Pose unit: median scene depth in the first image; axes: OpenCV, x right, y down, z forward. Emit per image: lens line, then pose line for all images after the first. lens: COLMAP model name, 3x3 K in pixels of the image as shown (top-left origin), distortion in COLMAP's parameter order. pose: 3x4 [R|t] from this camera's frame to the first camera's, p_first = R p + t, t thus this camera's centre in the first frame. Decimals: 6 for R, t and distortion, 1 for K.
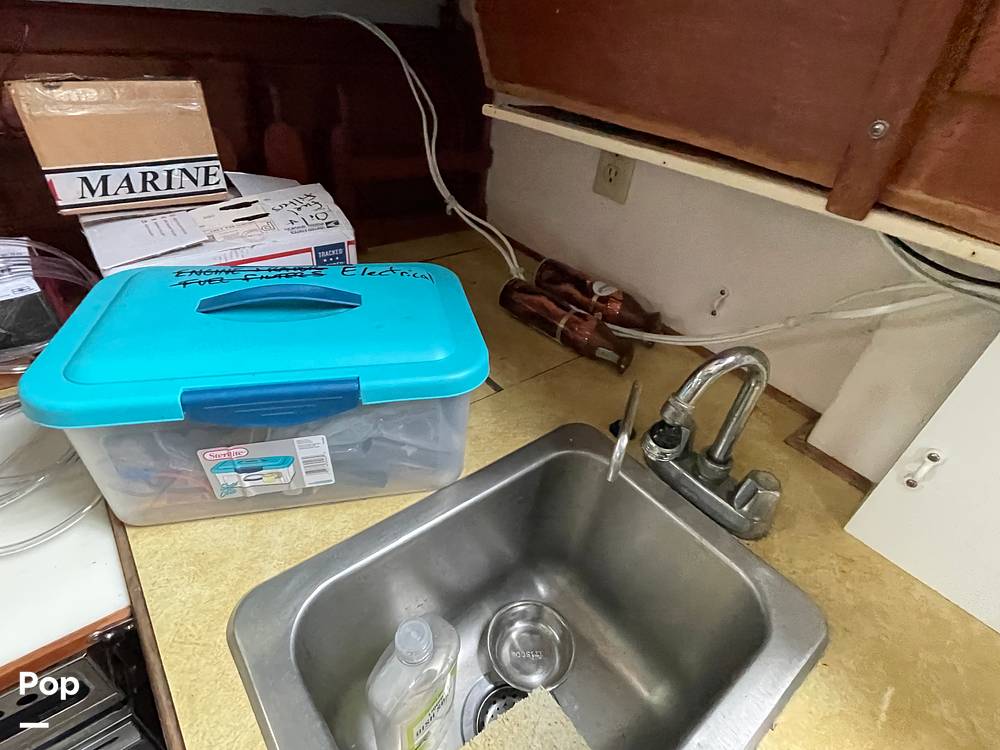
lens RADIAL K [[504.8, 0, 500.0], [0, 504.8, 375.0], [0, 0, 1]] dist [-0.001533, 0.000481]
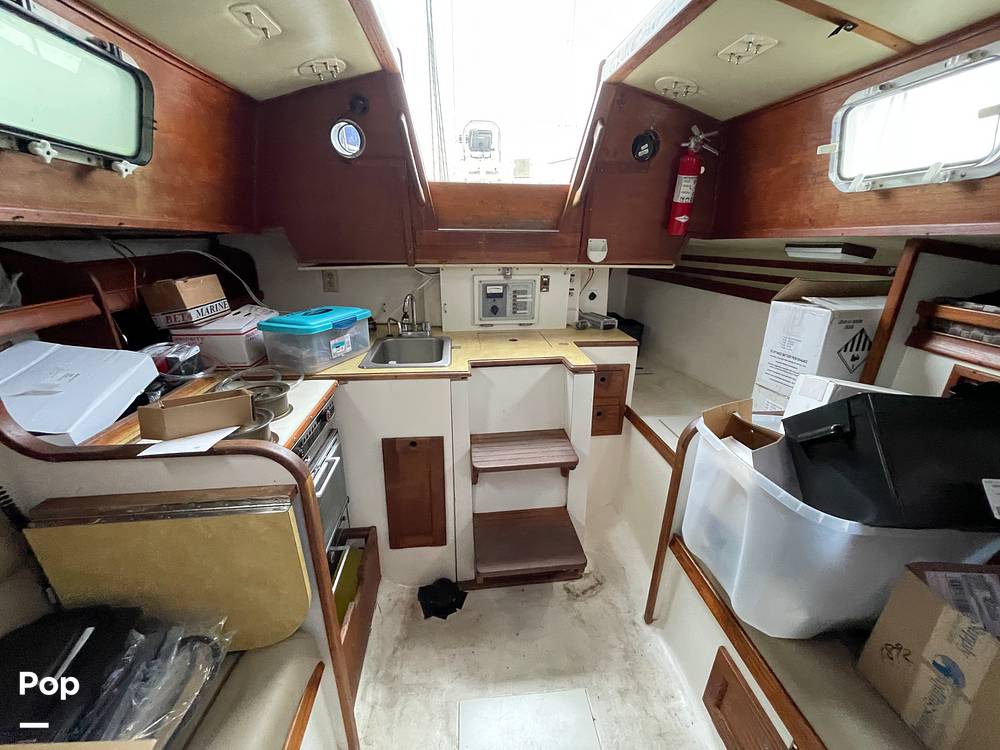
lens RADIAL K [[404.6, 0, 504.3], [0, 404.6, 373.8], [0, 0, 1]] dist [-0.002002, 0.000332]
pose [[0.520586, -0.360683, 0.773885, -1.736221], [0.539846, 0.841266, 0.028937, 0.720406], [-0.661480, 0.402714, 0.632665, -1.323312]]
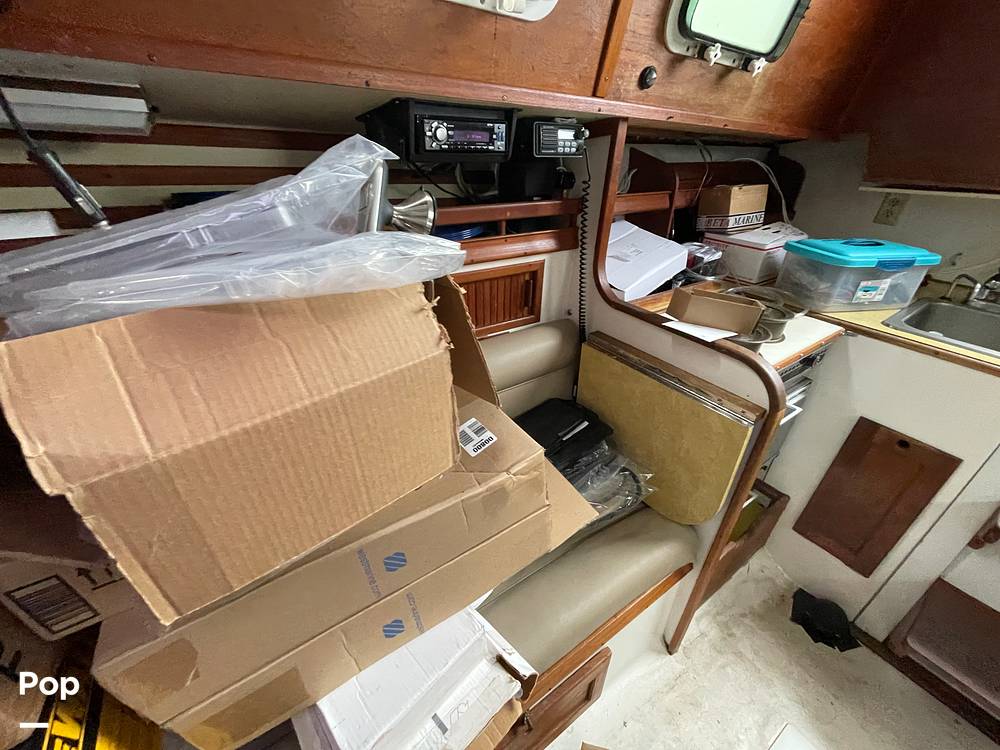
lens RADIAL K [[404.6, 0, 504.3], [0, 404.6, 373.8], [0, 0, 1]] dist [-0.002002, 0.000332]
pose [[0.996076, -0.027698, -0.084055, -1.918291], [0.017436, 0.992566, -0.120456, 0.722713], [0.086767, 0.118518, 0.989154, -1.251348]]
